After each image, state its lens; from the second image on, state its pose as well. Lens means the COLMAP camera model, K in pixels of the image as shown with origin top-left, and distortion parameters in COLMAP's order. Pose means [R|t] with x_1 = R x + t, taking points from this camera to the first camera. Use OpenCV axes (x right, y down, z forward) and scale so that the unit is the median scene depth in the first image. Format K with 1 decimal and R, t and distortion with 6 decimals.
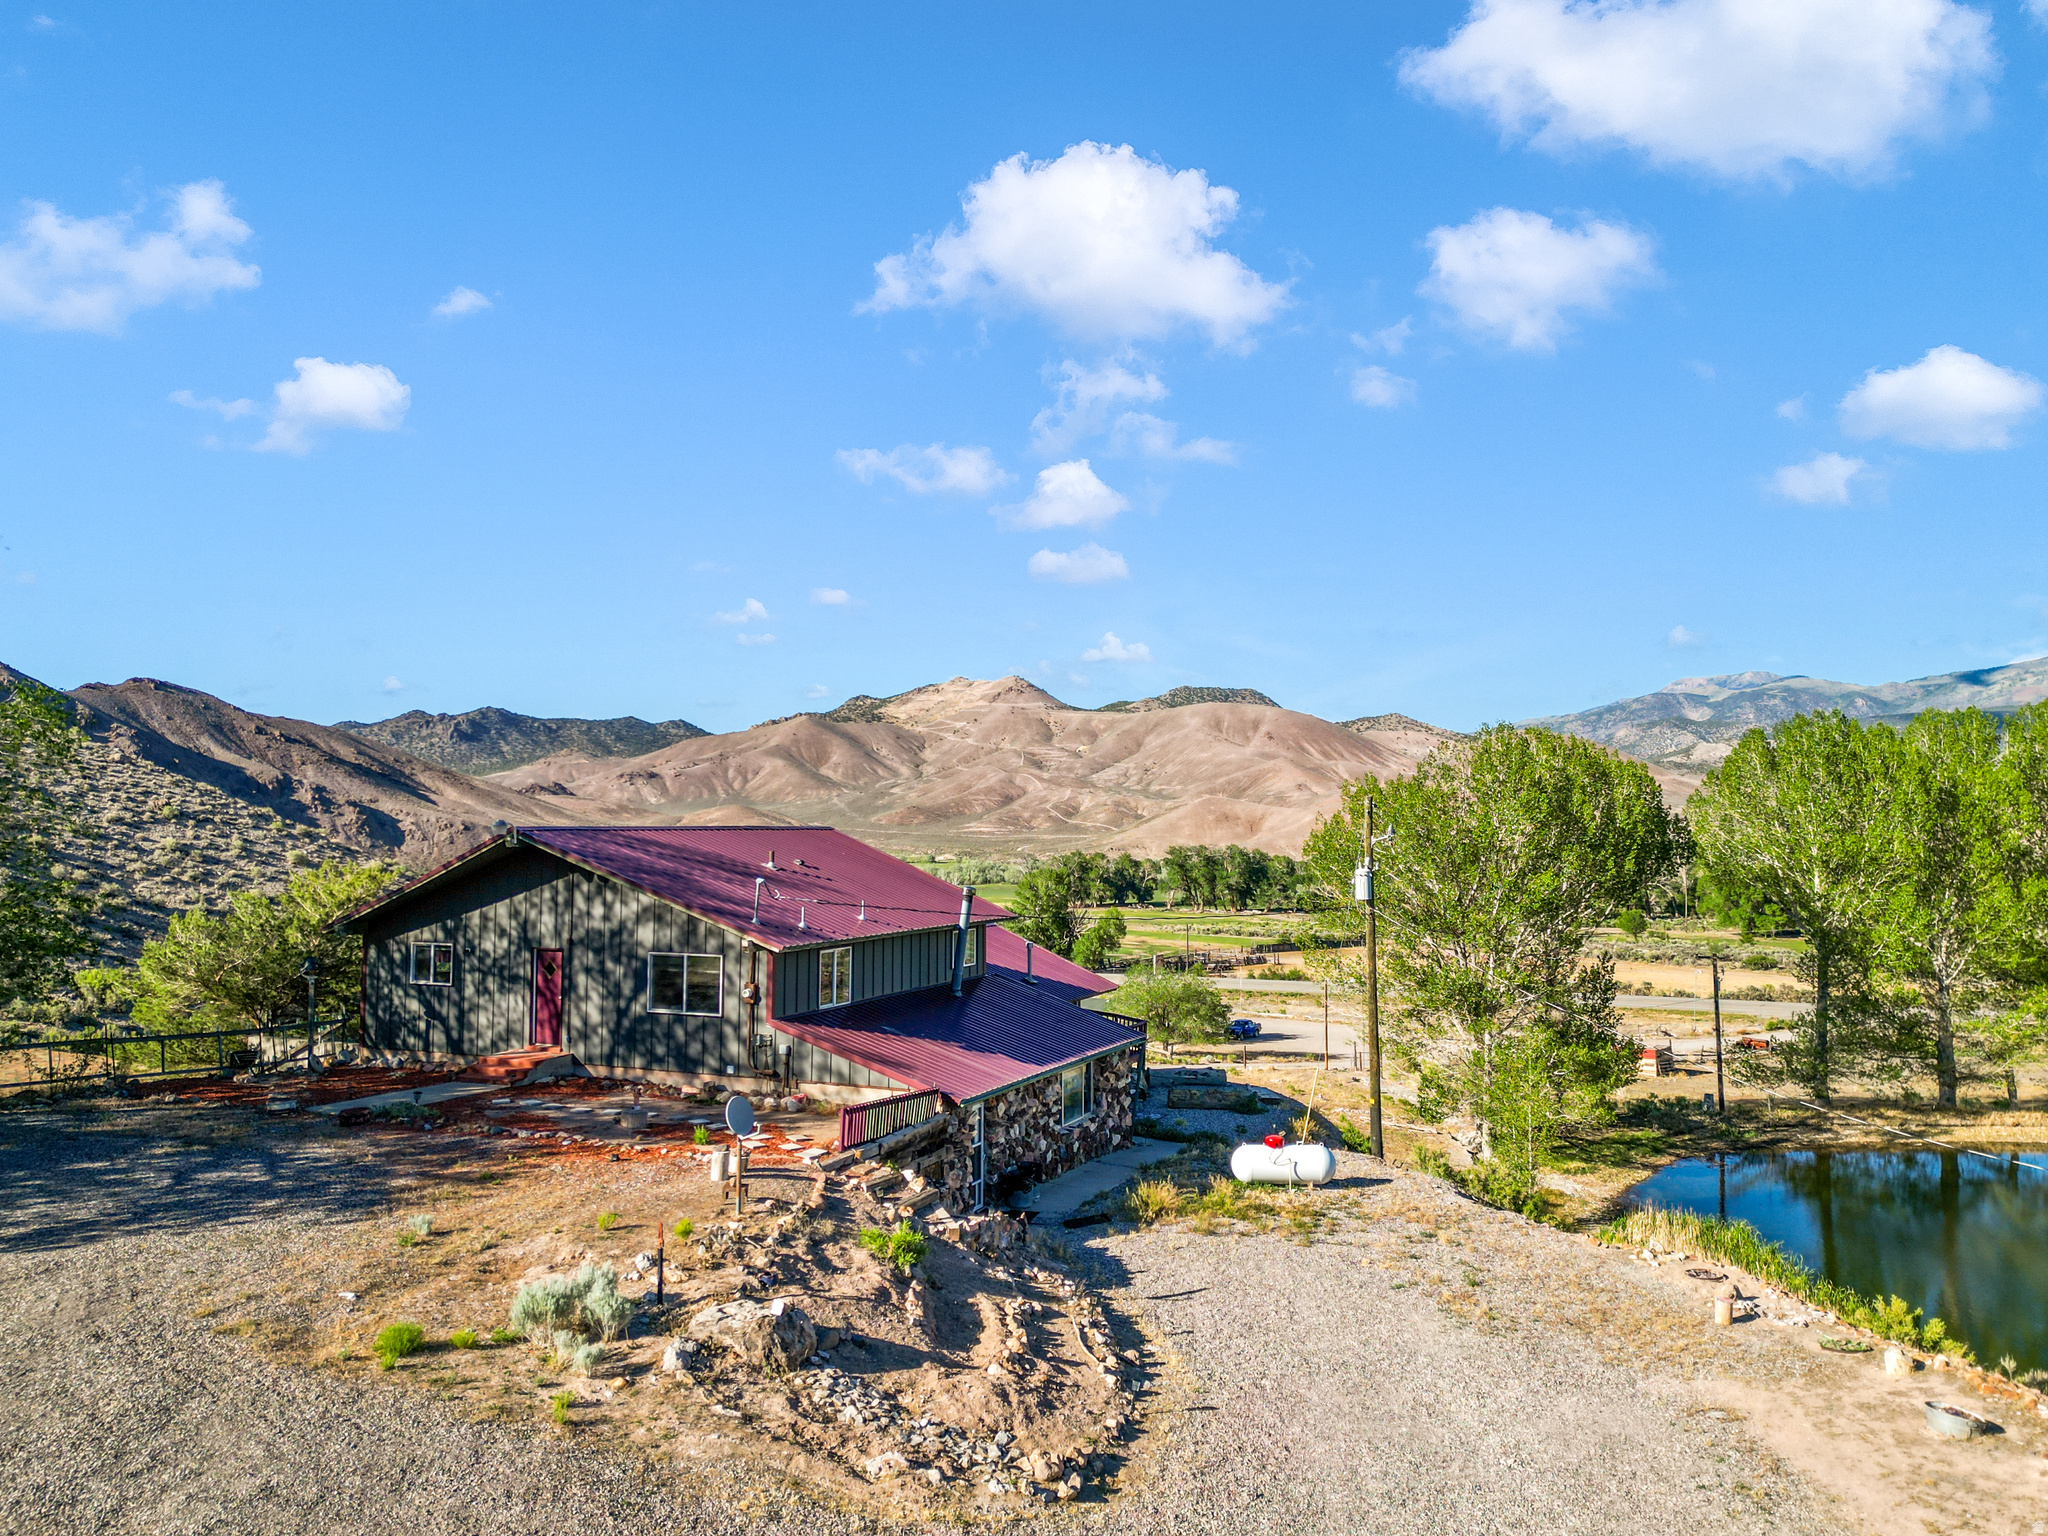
lens RADIAL K [[1421.6, 0, 1020.4], [0, 1421.6, 770.9], [0, 0, 1]] dist [0.048098, -0.044498]
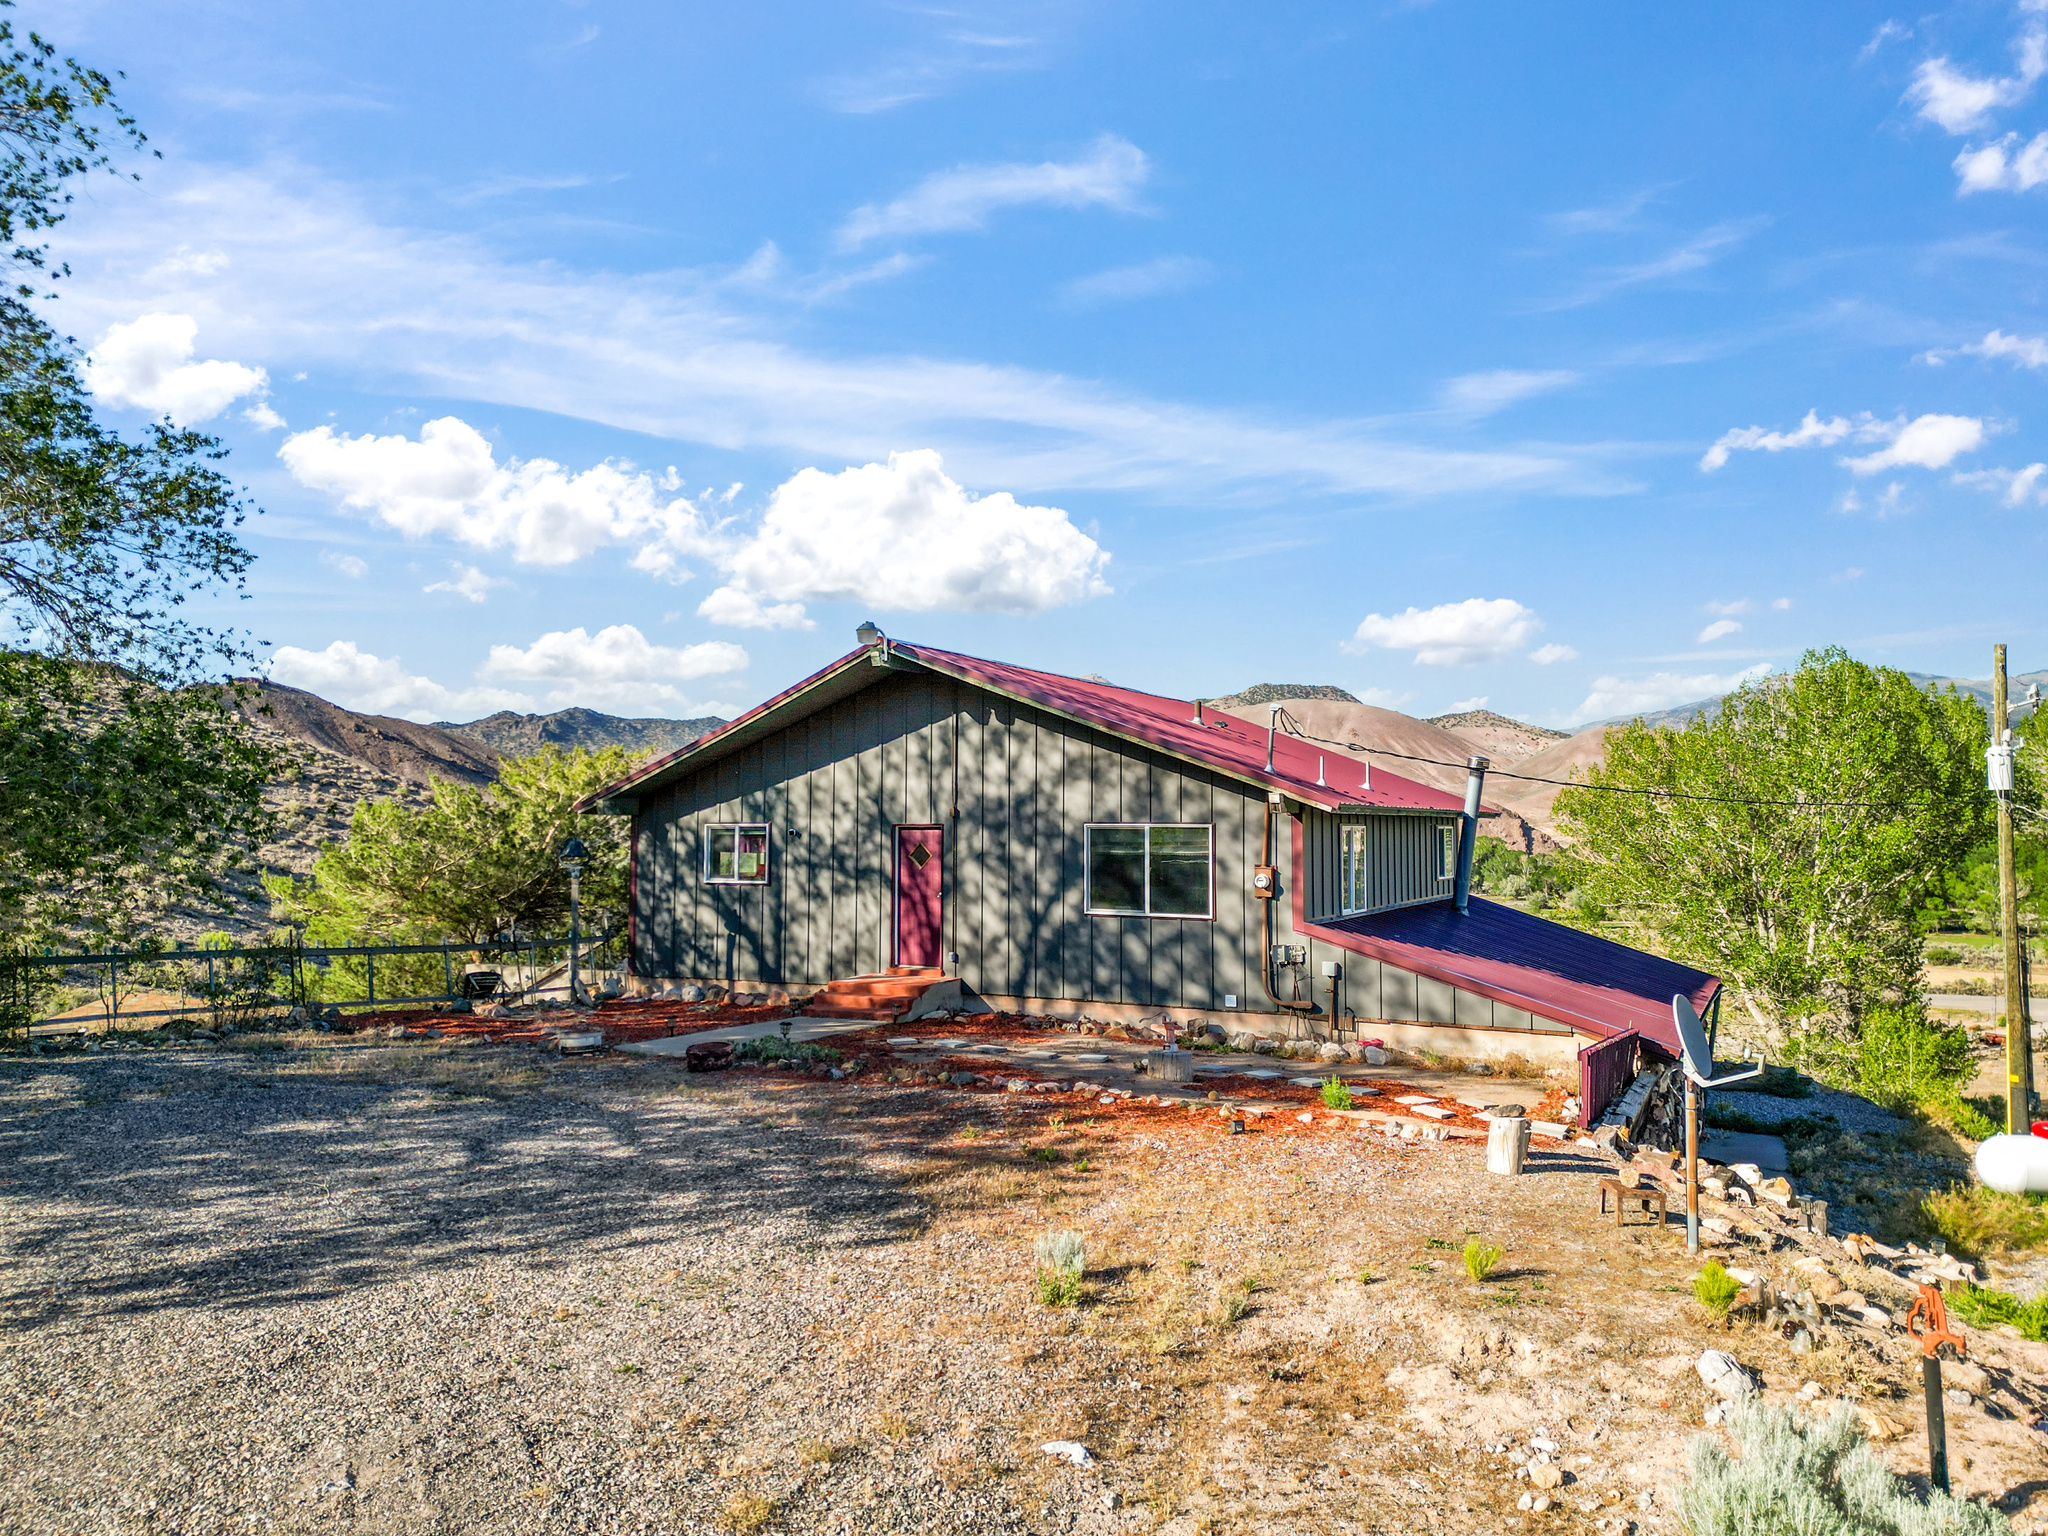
lens RADIAL K [[1421.6, 0, 1020.4], [0, 1421.6, 770.9], [0, 0, 1]] dist [0.048098, -0.044498]
pose [[0.998555, -0.000979, -0.053734, -0.248011], [0.001015, 0.999999, 0.000633, 0.098576], [0.053734, -0.000686, 0.998555, 0.332921]]
